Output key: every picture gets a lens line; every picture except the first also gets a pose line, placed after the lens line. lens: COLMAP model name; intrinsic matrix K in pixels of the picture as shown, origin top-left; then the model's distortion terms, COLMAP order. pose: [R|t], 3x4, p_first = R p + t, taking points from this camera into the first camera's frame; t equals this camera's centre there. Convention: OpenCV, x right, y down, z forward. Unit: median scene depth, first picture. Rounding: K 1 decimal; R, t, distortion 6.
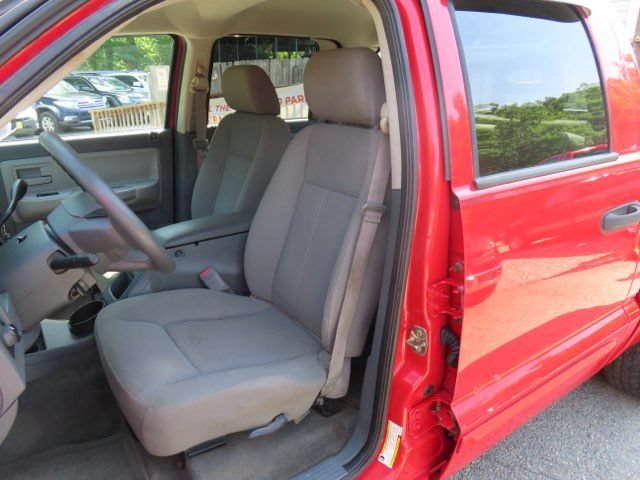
lens RADIAL K [[462.8, 0, 320.0], [0, 462.8, 240.0], [0, 0, 1]] dist [-0.008426, 0.012532]
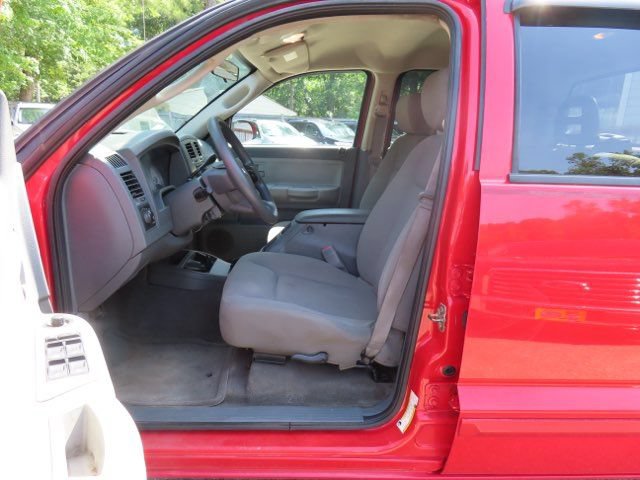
lens RADIAL K [[462.8, 0, 320.0], [0, 462.8, 240.0], [0, 0, 1]] dist [-0.008426, 0.012532]
pose [[0.846043, 0.161275, -0.508135, 0.455683], [-0.215837, 0.975155, -0.049866, 0.142578], [0.487468, 0.151863, 0.859833, -0.096940]]
